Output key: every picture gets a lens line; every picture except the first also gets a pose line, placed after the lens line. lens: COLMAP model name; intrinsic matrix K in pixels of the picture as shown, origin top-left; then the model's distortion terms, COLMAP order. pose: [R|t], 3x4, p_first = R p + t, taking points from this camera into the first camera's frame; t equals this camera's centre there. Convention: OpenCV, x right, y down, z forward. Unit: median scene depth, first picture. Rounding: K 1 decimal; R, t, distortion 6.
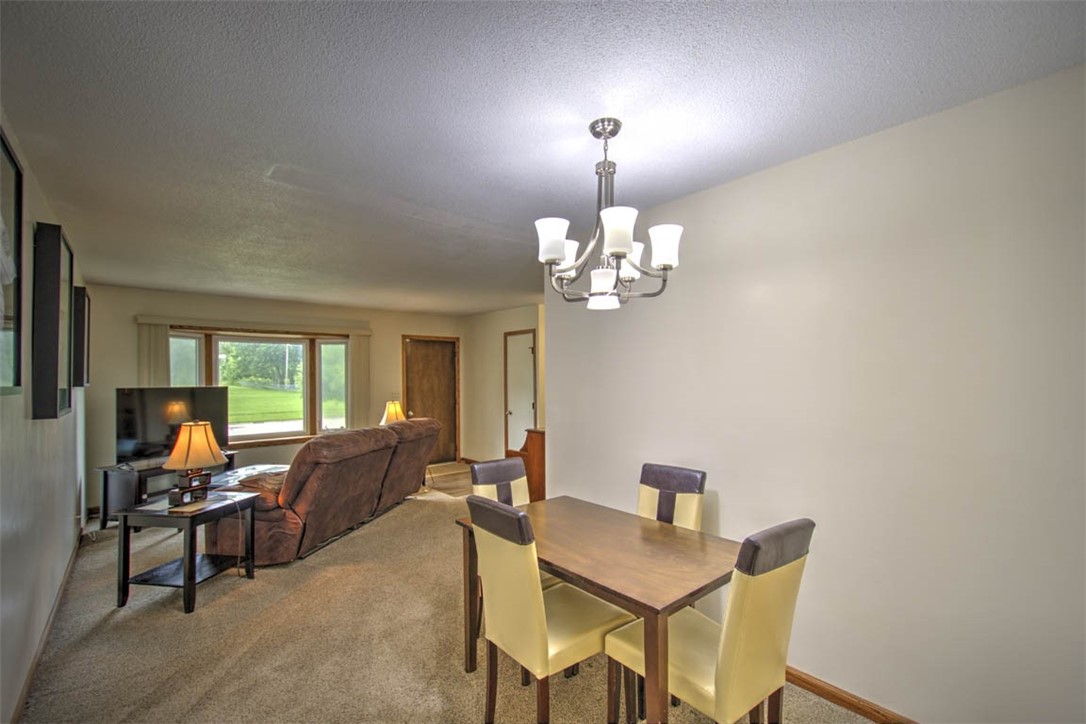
lens RADIAL K [[464.9, 0, 542.2], [0, 464.9, 368.6], [0, 0, 1]] dist [0.002442, -0.001732]
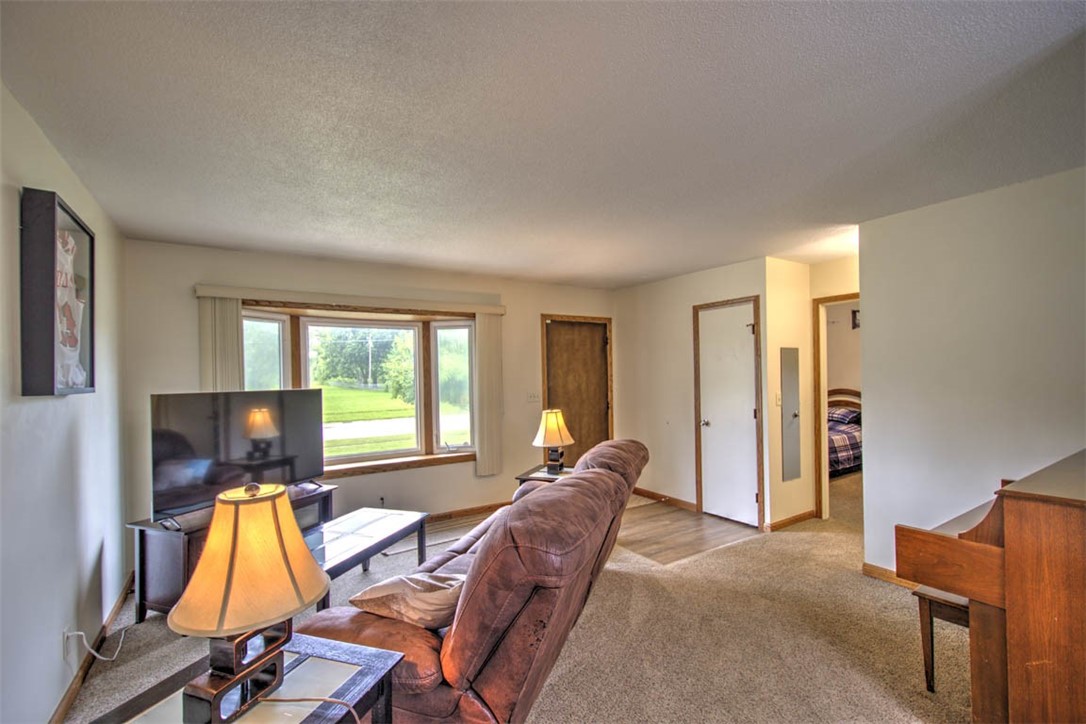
lens RADIAL K [[464.9, 0, 543.4], [0, 464.9, 365.6], [0, 0, 1]] dist [0.002442, -0.001732]
pose [[0.989673, -0.015370, -0.142515, -0.216944], [0.015338, 0.999881, -0.001329, 0.008492], [0.142518, -0.000871, 0.989792, 0.315117]]
